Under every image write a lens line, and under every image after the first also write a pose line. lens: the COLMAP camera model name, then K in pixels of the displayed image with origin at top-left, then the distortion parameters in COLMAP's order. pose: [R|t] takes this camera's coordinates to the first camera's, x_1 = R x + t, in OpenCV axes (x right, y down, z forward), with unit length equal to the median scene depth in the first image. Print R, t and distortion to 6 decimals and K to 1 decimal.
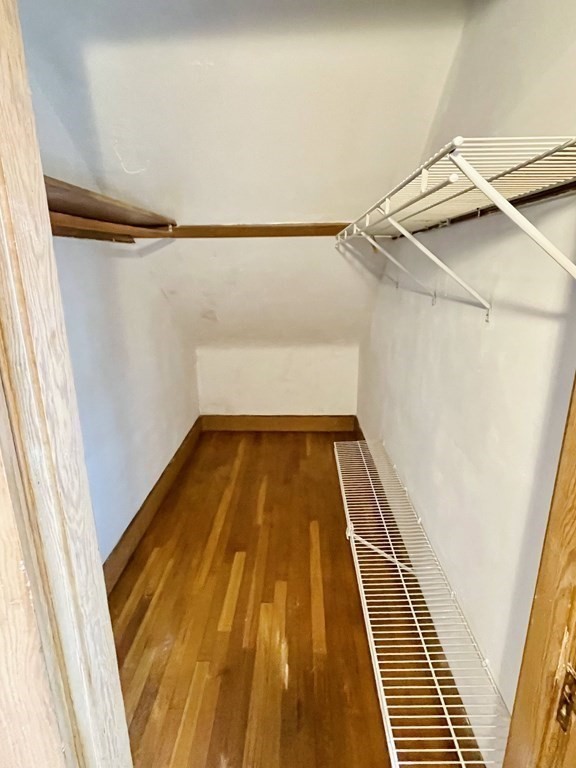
lens RADIAL K [[438.4, 0, 287.9], [0, 438.4, 389.0], [0, 0, 1]] dist [-0.000487, 0.000097]
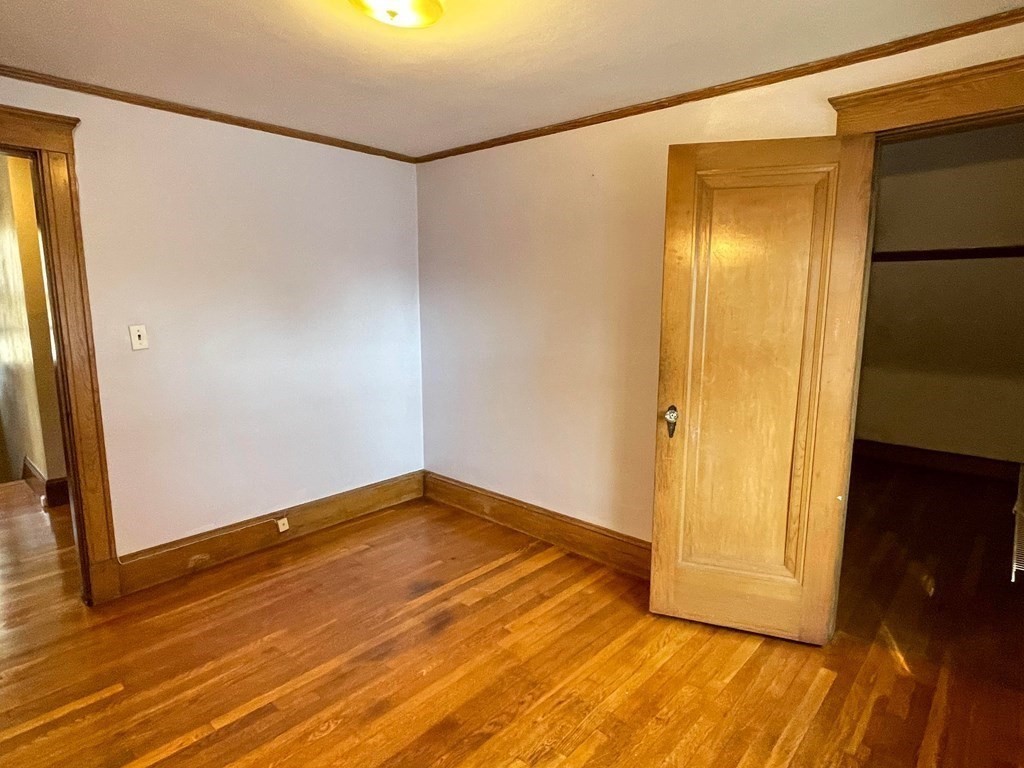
lens RADIAL K [[566.6, 0, 513.8], [0, 566.6, 380.8], [0, 0, 1]] dist [-0.003058, -0.000974]
pose [[0.760291, 0.109663, -0.640259, 0.041585], [-0.190332, 0.979995, -0.058162, 0.273939], [0.621073, 0.166082, 0.765954, -0.801960]]
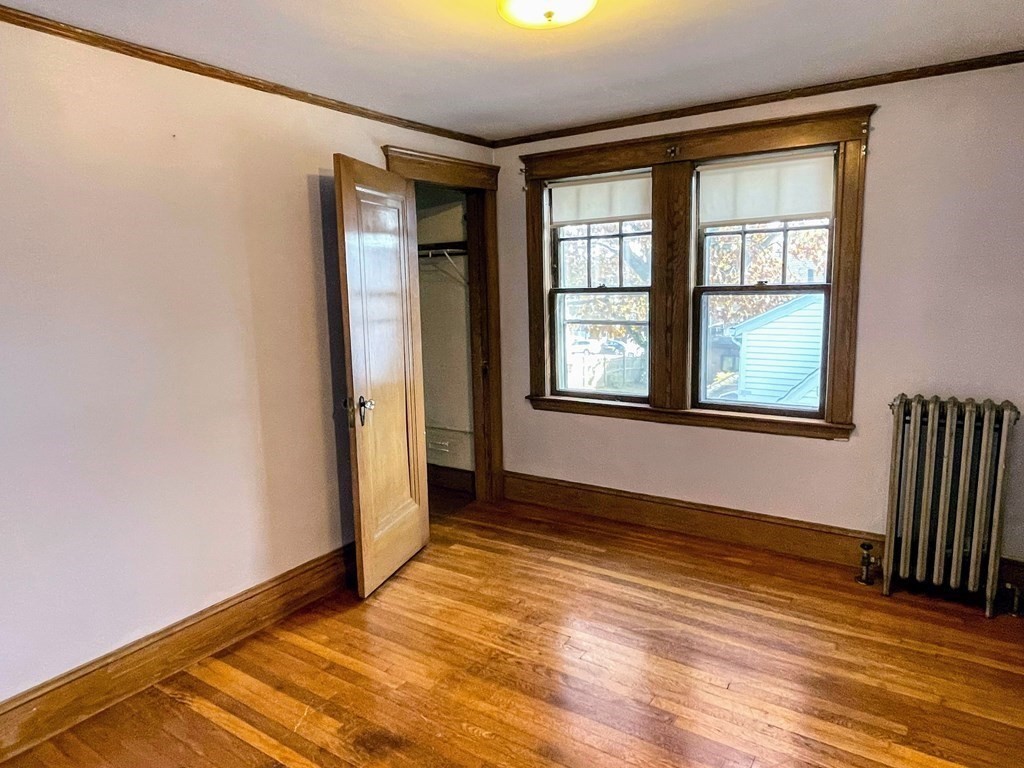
lens RADIAL K [[650.3, 0, 510.9], [0, 650.3, 379.8], [0, 0, 1]] dist [0.003095, 0.001111]
pose [[0.529989, -0.131162, 0.837799, -1.229726], [0.252799, 0.967482, -0.008455, 0.251698], [-0.809447, 0.216276, 0.545913, -0.743611]]
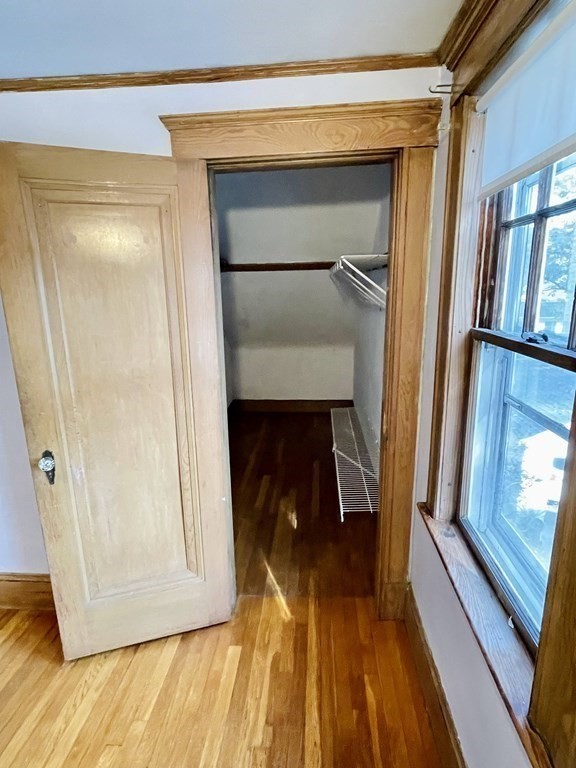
lens RADIAL K [[438.4, 0, 287.9], [0, 438.4, 389.0], [0, 0, 1]] dist [-0.000487, 0.000097]
pose [[0.999259, 0.002302, -0.038409, 0.023256], [-0.003989, 0.999028, -0.043910, 0.142659], [0.038270, 0.044031, 0.998297, -0.539104]]
